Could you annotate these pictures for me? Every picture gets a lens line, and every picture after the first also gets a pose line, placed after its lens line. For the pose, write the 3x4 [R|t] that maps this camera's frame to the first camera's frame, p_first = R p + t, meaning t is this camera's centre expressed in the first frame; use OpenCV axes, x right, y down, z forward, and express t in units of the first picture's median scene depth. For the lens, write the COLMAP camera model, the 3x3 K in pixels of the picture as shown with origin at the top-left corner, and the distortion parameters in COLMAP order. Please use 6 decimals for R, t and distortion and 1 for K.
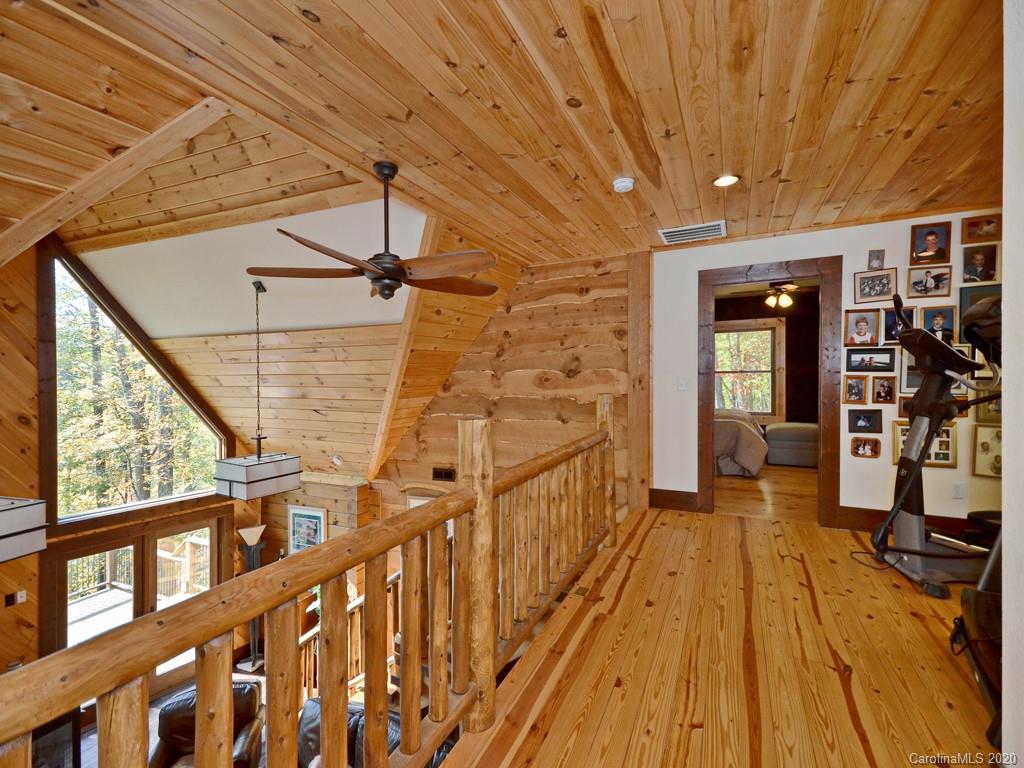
lens RADIAL K [[469.8, 0, 518.9], [0, 469.8, 383.8], [0, 0, 1]] dist [0.017024, 0.000158]
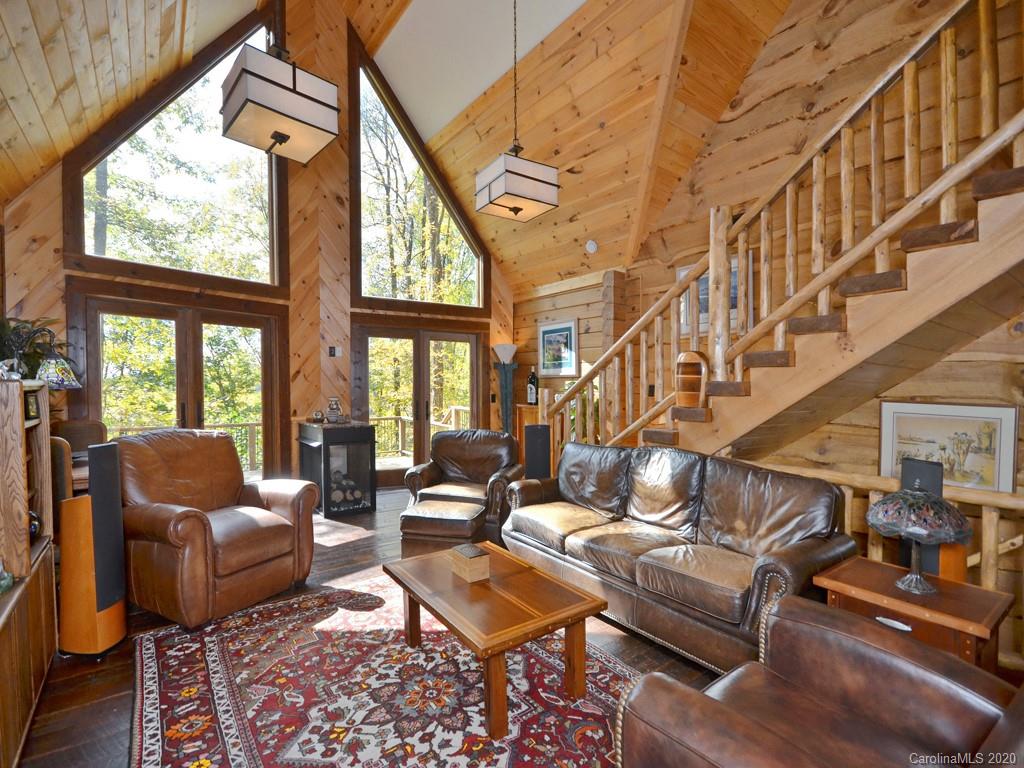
lens RADIAL K [[469.8, 0, 496.2], [0, 469.8, 392.8], [0, 0, 1]] dist [0.017024, 0.000158]
pose [[0.871208, -0.000557, -0.490913, -0.109416], [-0.004518, 0.999948, -0.009153, 0.452666], [0.490893, 0.010193, 0.871160, 0.151310]]
